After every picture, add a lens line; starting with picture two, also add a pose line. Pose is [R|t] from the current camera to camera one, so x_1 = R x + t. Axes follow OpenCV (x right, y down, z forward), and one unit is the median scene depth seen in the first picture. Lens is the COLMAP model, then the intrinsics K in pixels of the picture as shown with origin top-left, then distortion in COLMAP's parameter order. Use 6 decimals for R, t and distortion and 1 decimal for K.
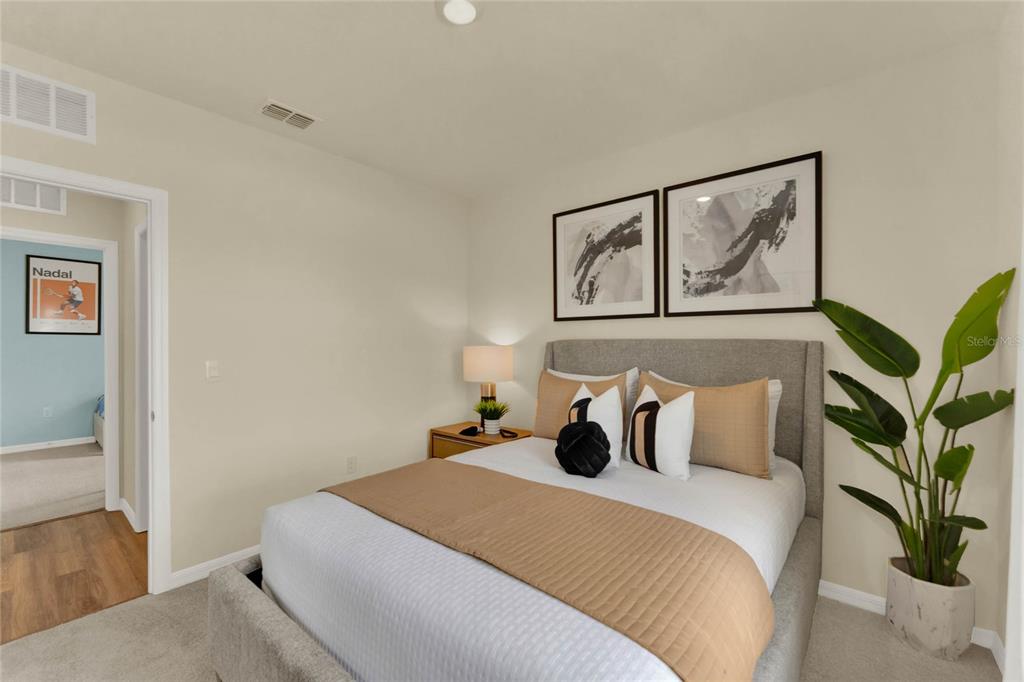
lens RADIAL K [[422.7, 0, 512.3], [0, 422.7, 339.3], [0, 0, 1]] dist [-0.000940, 0.000109]
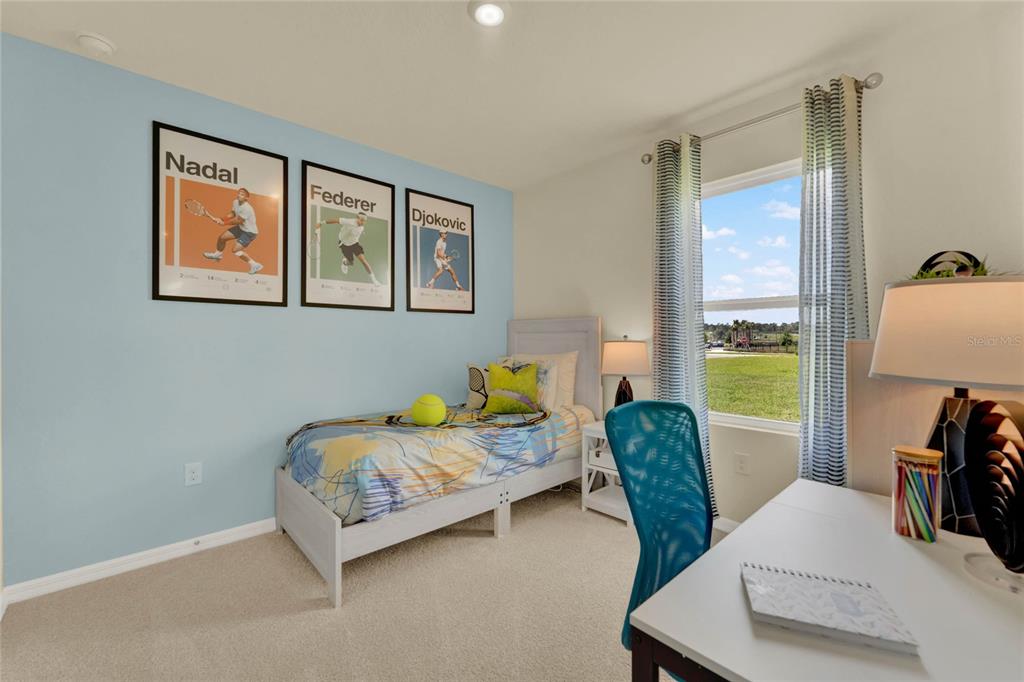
lens RADIAL K [[417.3, 0, 514.2], [0, 417.3, 336.8], [0, 0, 1]] dist [-0.001315, -0.000179]
pose [[0.989971, -0.003306, -0.141233, -0.685331], [0.003132, 0.999994, -0.001457, 0.026575], [0.141237, 0.001000, 0.989975, 0.595475]]
